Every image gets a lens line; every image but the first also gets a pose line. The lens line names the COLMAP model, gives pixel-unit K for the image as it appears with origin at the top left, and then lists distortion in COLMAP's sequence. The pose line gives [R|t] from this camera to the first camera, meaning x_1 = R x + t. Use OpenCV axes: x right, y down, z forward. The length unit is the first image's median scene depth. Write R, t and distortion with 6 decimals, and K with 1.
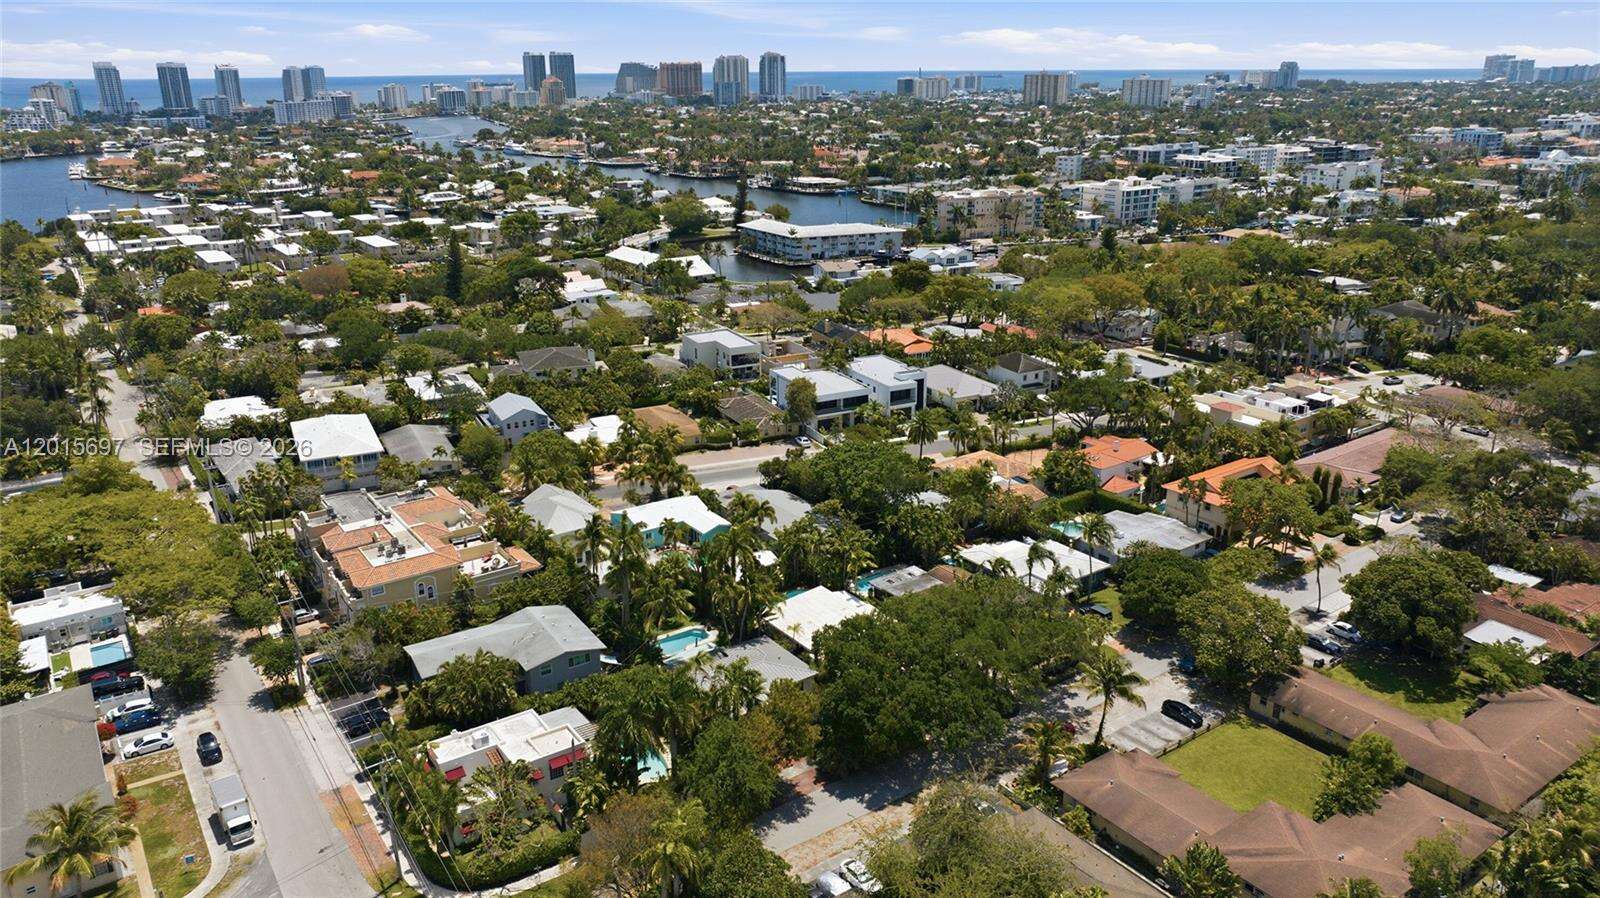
lens RADIAL K [[1122.6, 0, 800.3], [0, 1122.6, 443.2], [0, 0, 1]] dist [-0.032219, 0.030656]
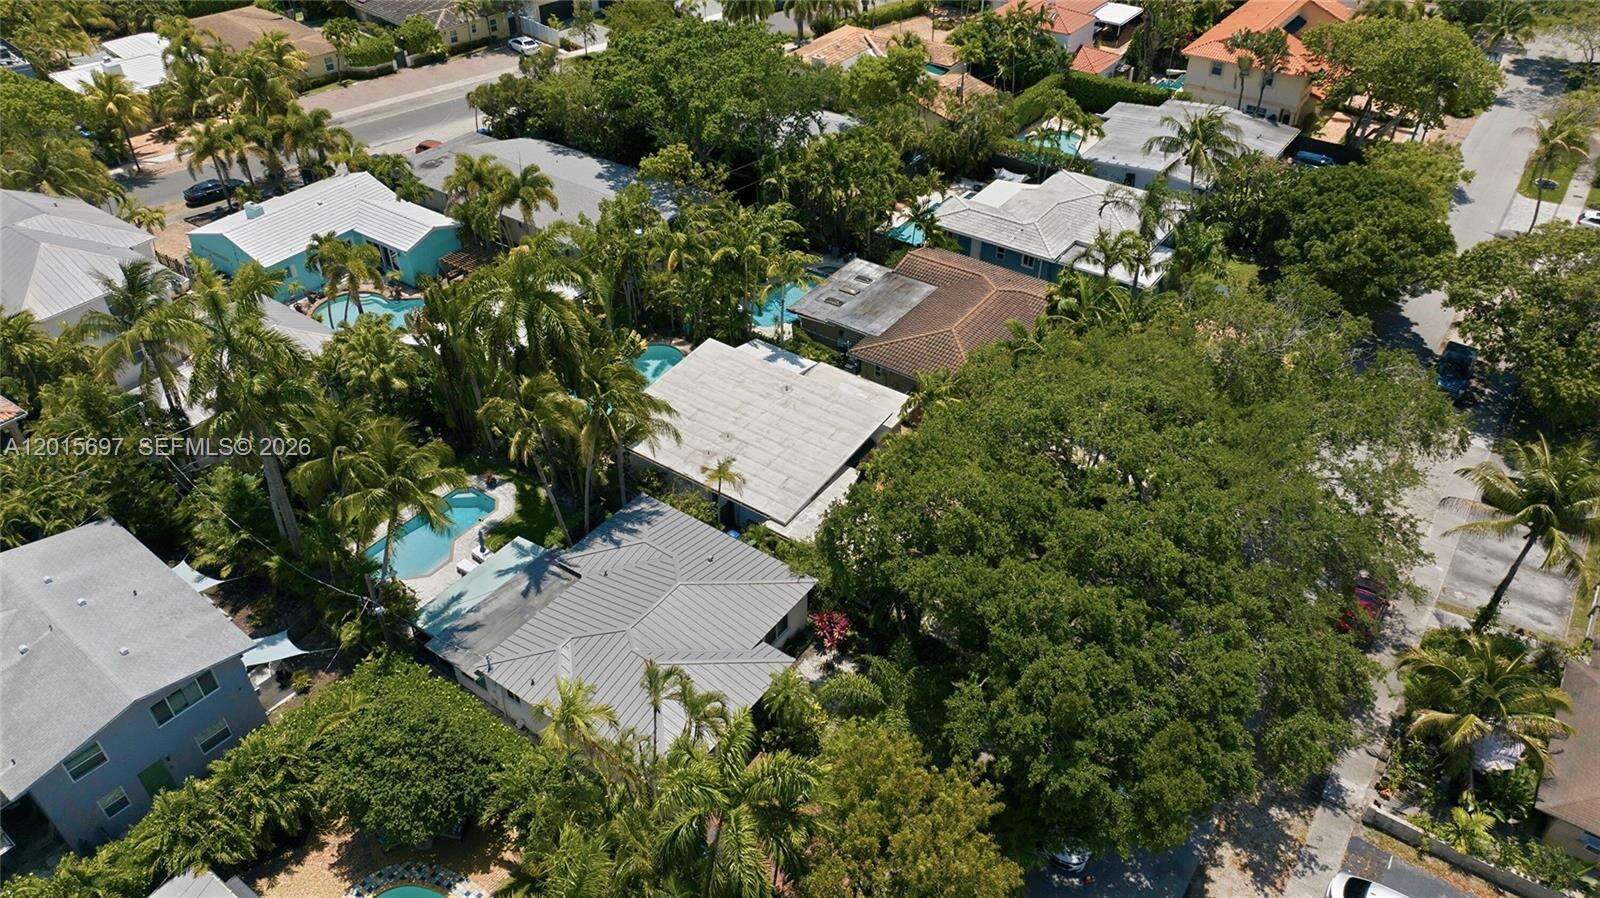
lens RADIAL K [[1122.6, 0, 800.3], [0, 1122.6, 443.2], [0, 0, 1]] dist [-0.032219, 0.030656]
pose [[0.945440, -0.195461, 0.260650, -0.054070], [0.100242, 0.935751, 0.338116, 0.010012], [-0.309992, -0.293540, 0.904289, 0.395917]]
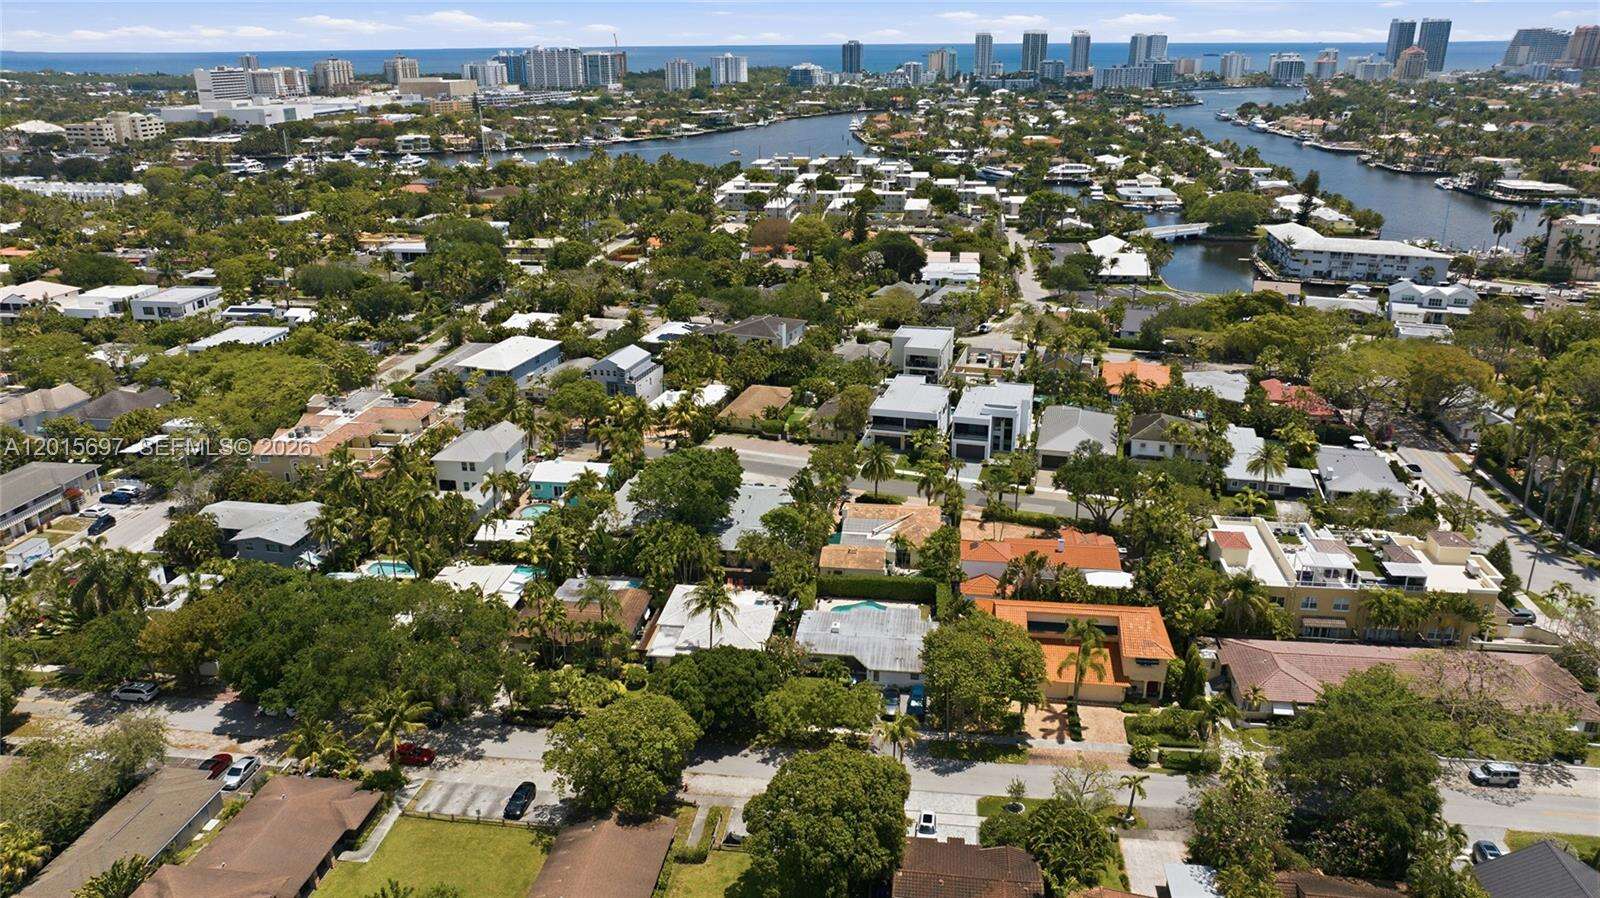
lens RADIAL K [[1123.8, 0, 798.2], [0, 1123.8, 441.1], [0, 0, 1]] dist [-0.023978, 0.003582]
pose [[0.728810, 0.230355, -0.644804, 0.606216], [-0.213593, 0.971205, 0.105542, -0.106339], [0.650549, 0.060805, 0.757026, 0.267545]]
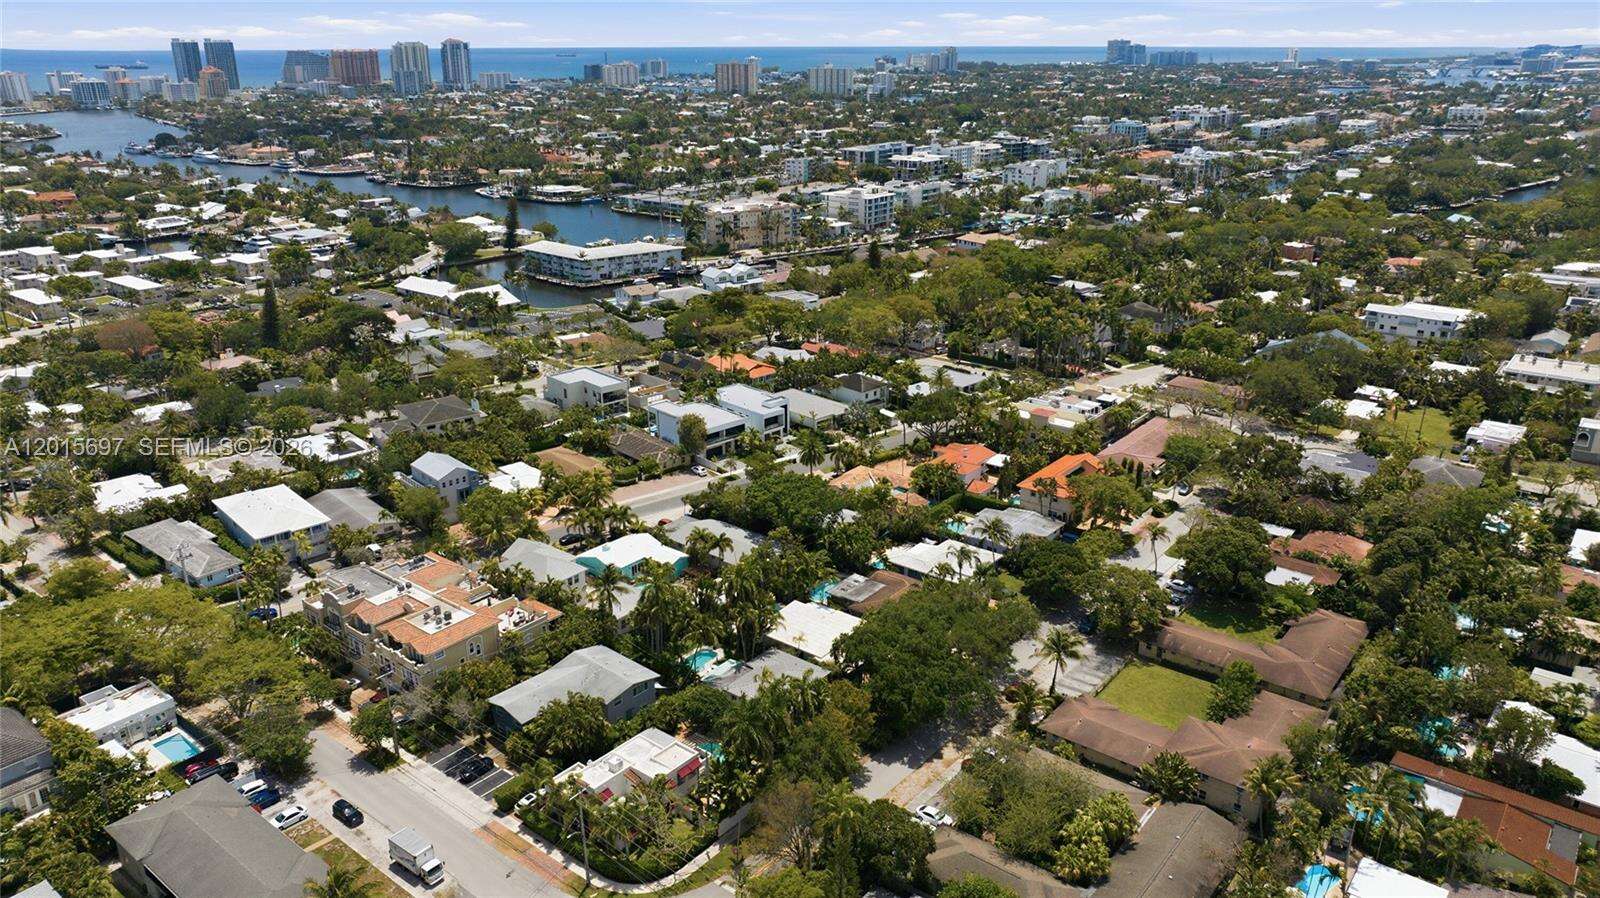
lens RADIAL K [[1122.6, 0, 800.3], [0, 1122.6, 443.2], [0, 0, 1]] dist [-0.032219, 0.030656]
pose [[0.961429, -0.088059, 0.260576, -0.199228], [0.083034, 0.996087, 0.030252, -0.056914], [-0.262220, -0.007448, 0.964979, -0.127486]]
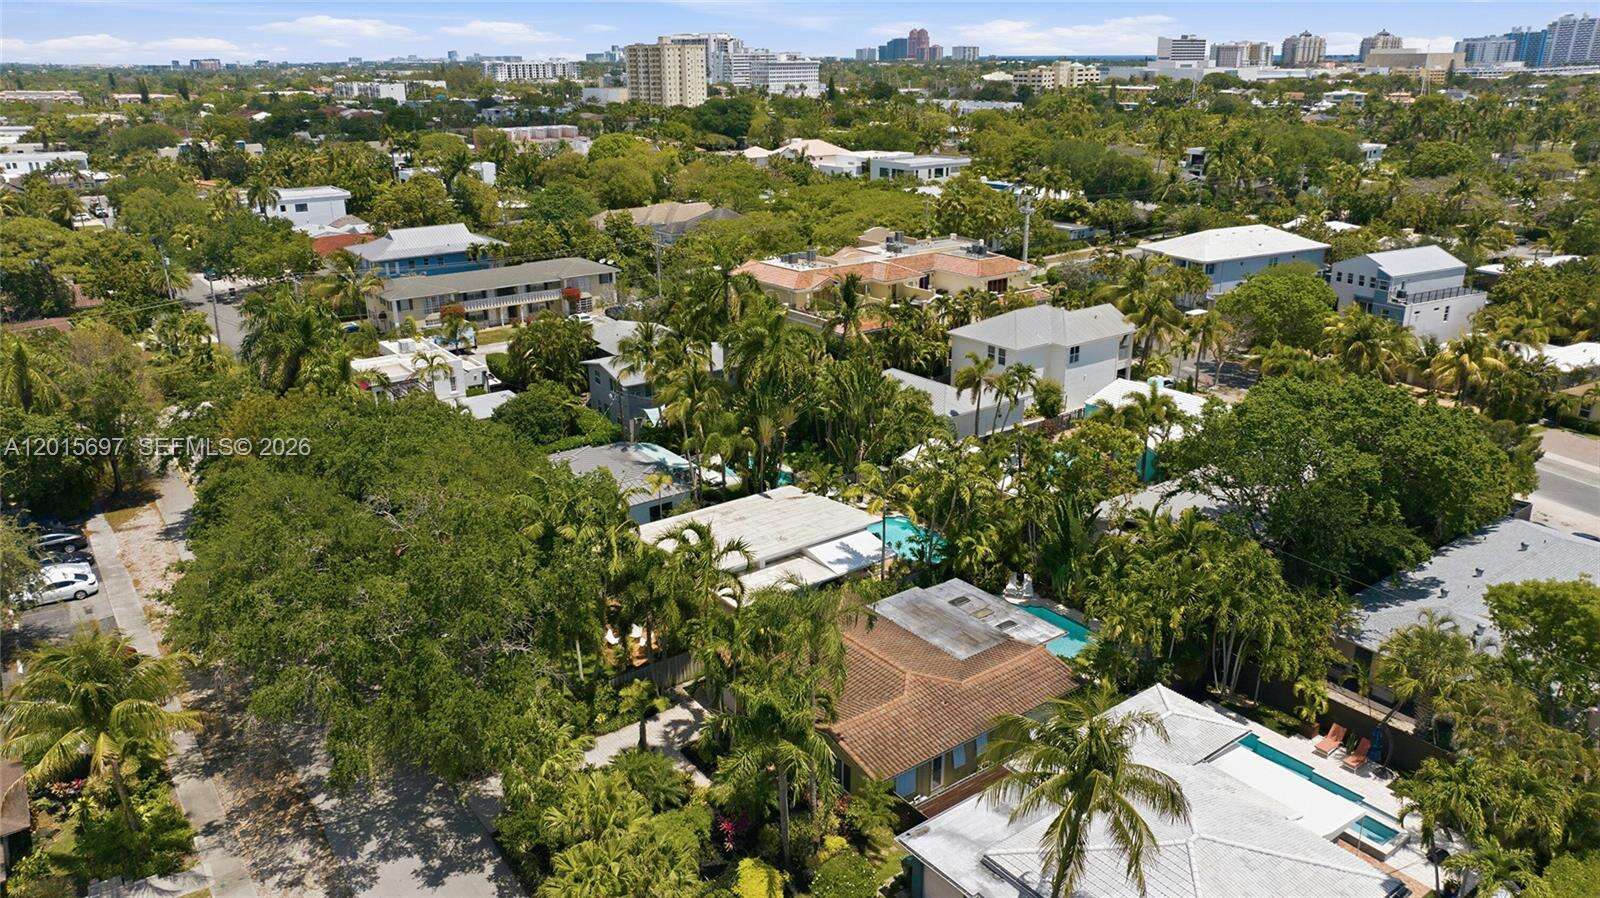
lens RADIAL K [[1122.6, 0, 800.3], [0, 1122.6, 443.2], [0, 0, 1]] dist [-0.032219, 0.030656]
pose [[0.015238, 0.332109, -0.943118, 0.336175], [-0.307702, 0.899011, 0.311606, -0.031810], [0.951361, 0.285451, 0.115889, 0.638756]]
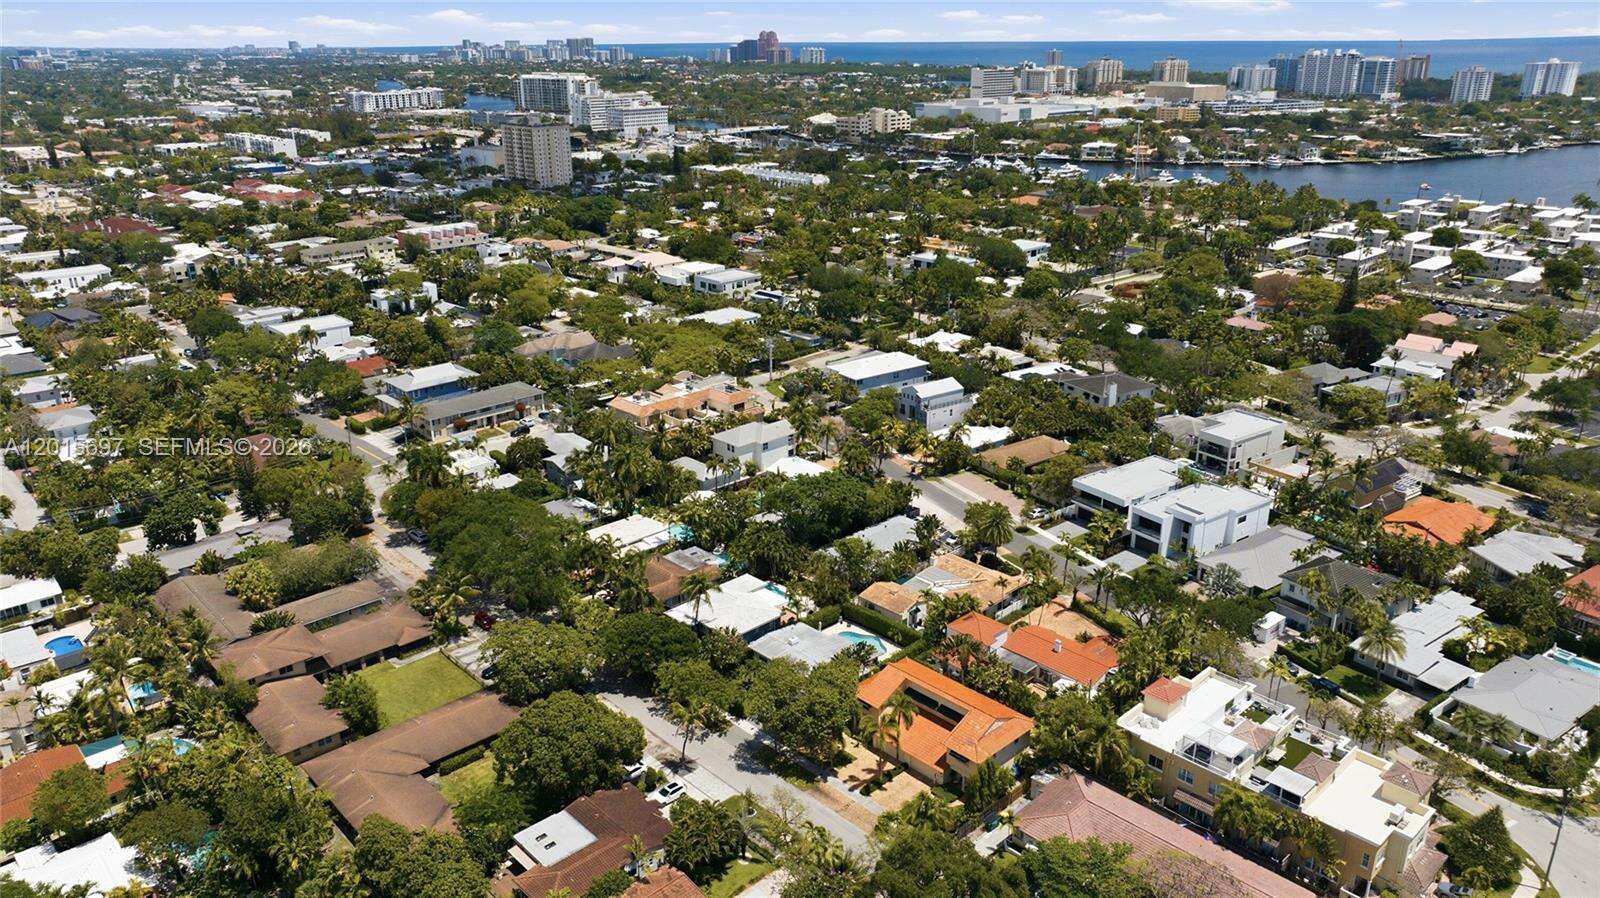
lens RADIAL K [[1123.8, 0, 798.2], [0, 1123.8, 441.1], [0, 0, 1]] dist [-0.023978, 0.003582]
pose [[0.134550, 0.339593, -0.930899, 0.907050], [-0.306719, 0.907577, 0.286753, -0.288318], [0.942242, 0.246942, 0.226275, 0.576485]]
